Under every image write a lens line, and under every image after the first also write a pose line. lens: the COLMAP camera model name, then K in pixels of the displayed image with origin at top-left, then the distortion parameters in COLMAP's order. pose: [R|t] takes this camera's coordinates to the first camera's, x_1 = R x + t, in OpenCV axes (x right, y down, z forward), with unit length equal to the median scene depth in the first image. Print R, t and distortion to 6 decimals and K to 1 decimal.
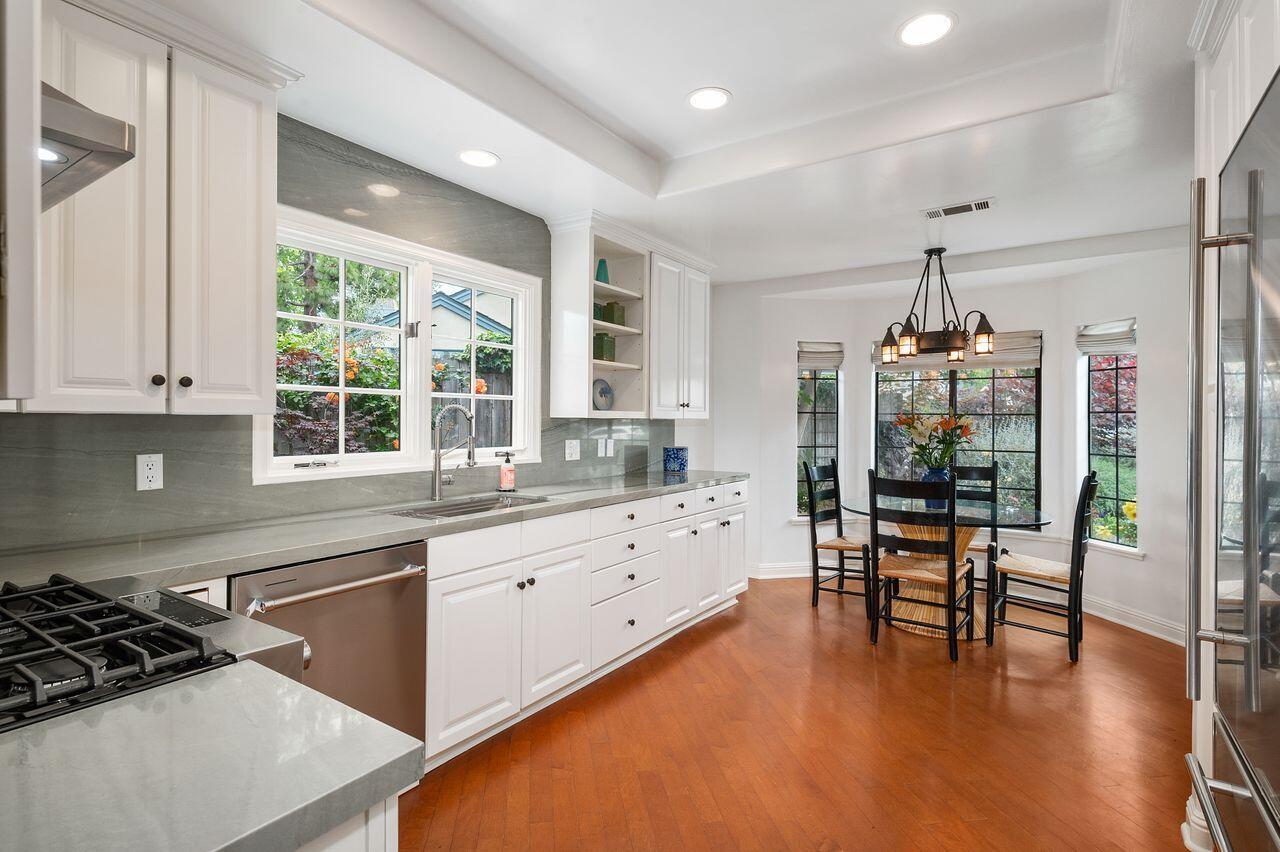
lens RADIAL K [[628.9, 0, 642.8], [0, 628.9, 415.7], [0, 0, 1]] dist [0.025050, 0.000566]
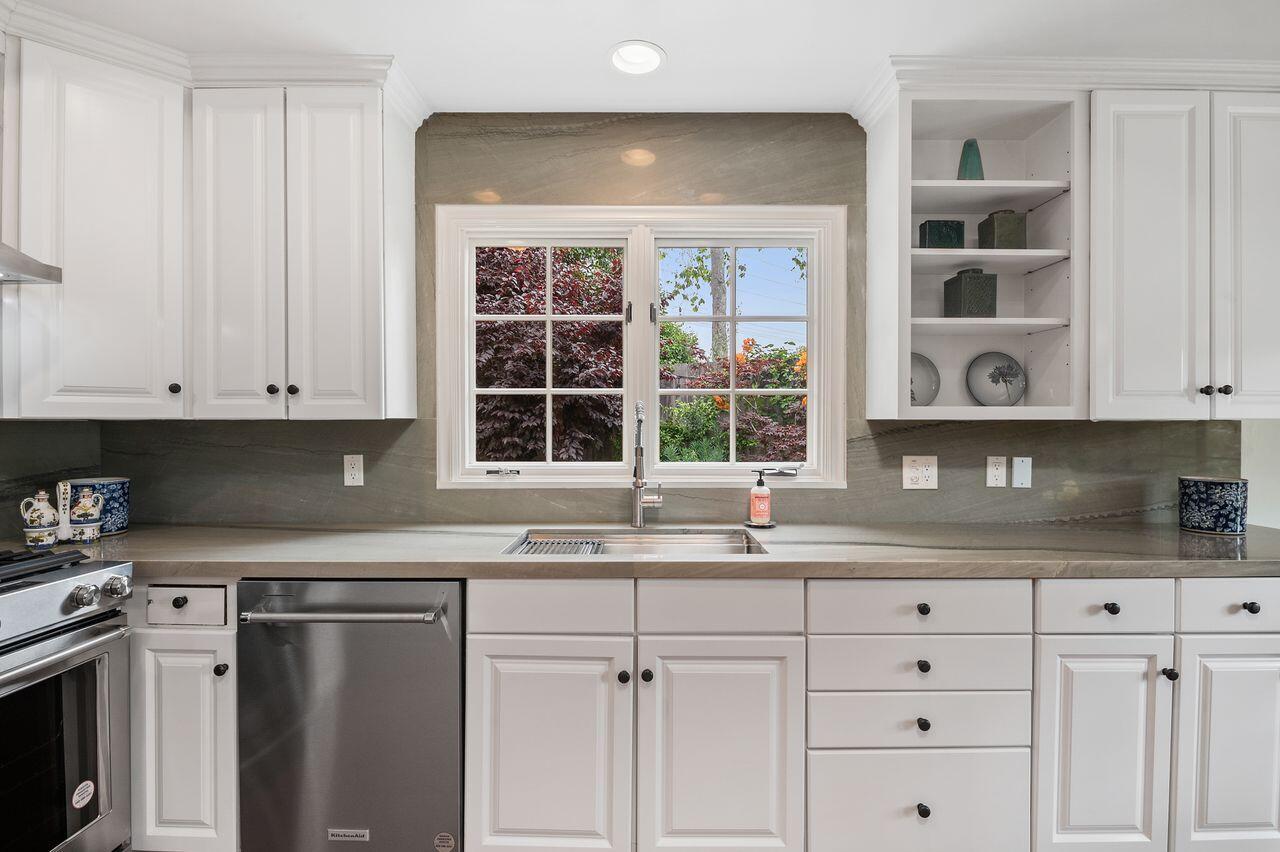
lens RADIAL K [[605.3, 0, 638.8], [0, 605.3, 424.3], [0, 0, 1]] dist [-0.004423, -0.001127]
pose [[0.554029, -0.004412, -0.832485, 0.283098], [0.009022, 0.999959, 0.000705, 0.006449], [0.832448, -0.007902, 0.554047, 0.561576]]
